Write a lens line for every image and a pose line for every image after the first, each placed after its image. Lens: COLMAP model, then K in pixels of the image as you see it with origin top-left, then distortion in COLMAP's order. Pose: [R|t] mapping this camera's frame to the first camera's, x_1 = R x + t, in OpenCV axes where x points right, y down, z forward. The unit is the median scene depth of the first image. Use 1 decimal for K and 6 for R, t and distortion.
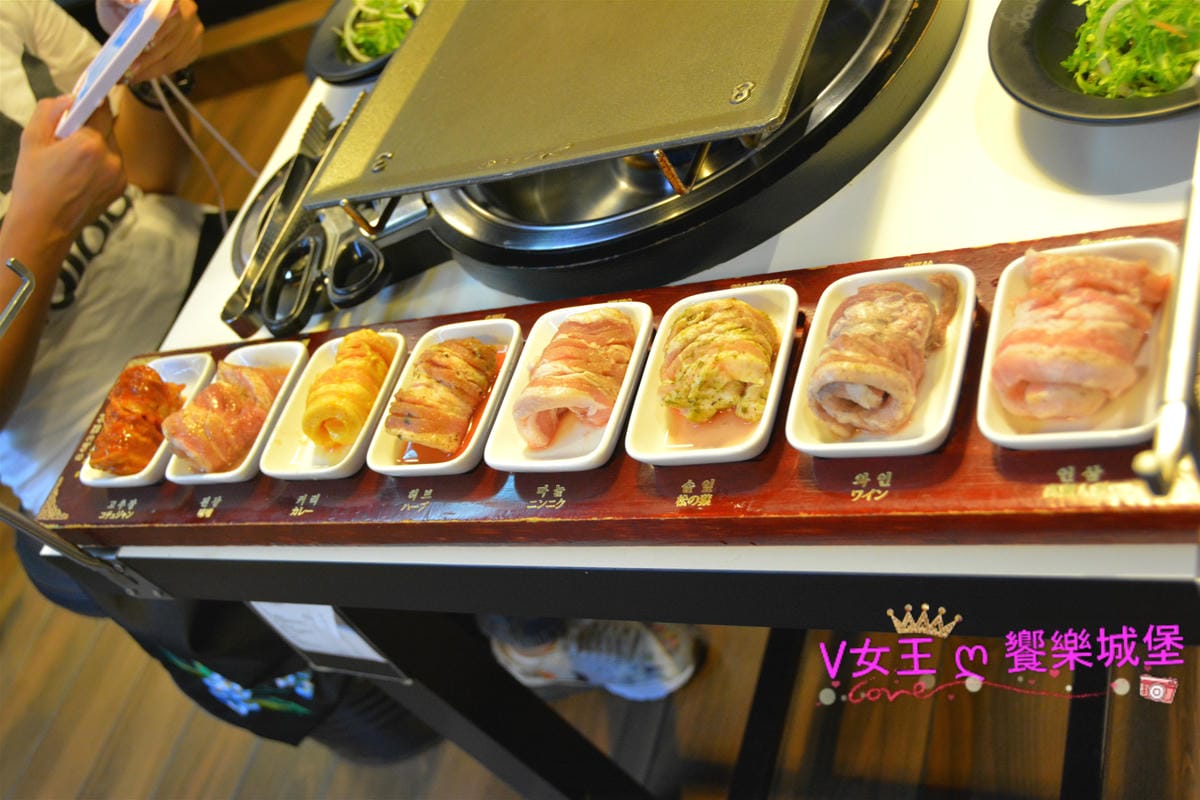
lens RADIAL K [[1306.4, 0, 597.8], [0, 1306.4, 403.4], [0, 0, 1]] dist [-0.049863, 0.000000]
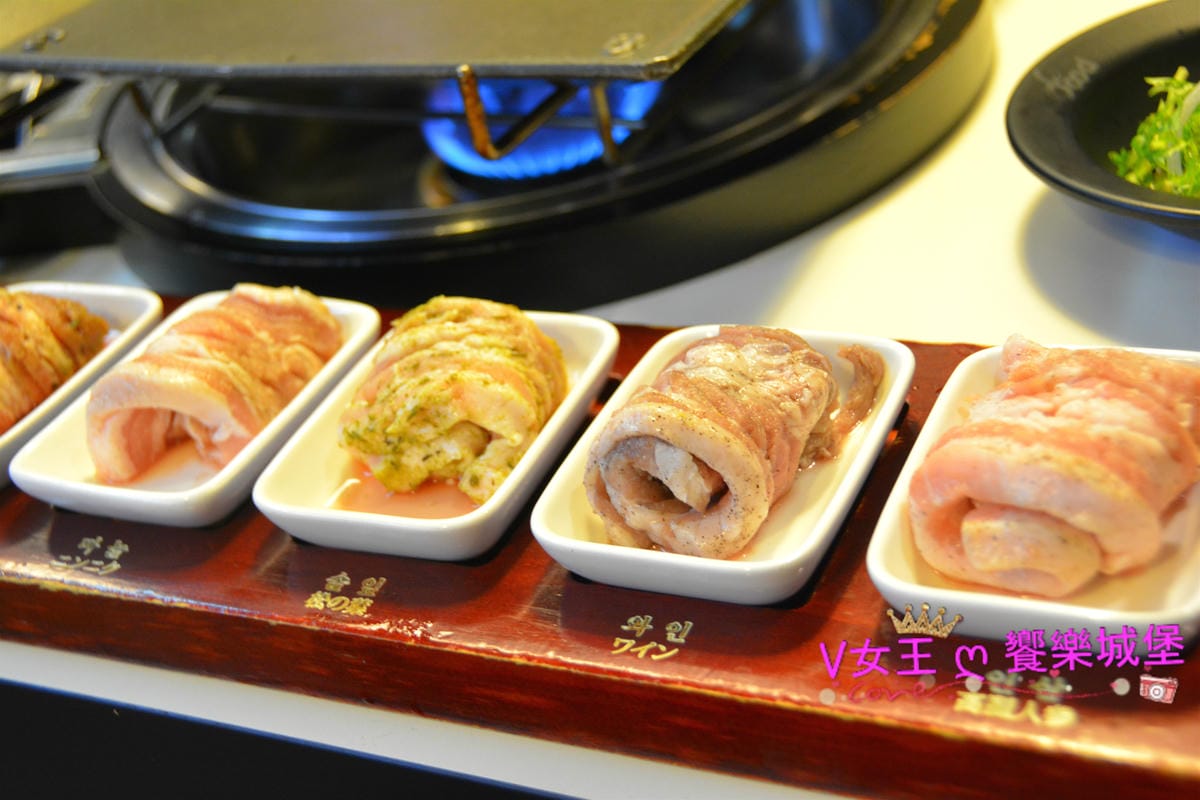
lens RADIAL K [[1724.0, 0, 603.3], [0, 1724.0, 397.4], [0, 0, 1]] dist [0.024316, 0.000000]
pose [[0.948814, 0.303146, 0.088626, 0.088932], [-0.273593, 0.929083, -0.248900, 0.144362], [-0.157794, 0.211912, 0.964466, 0.263026]]
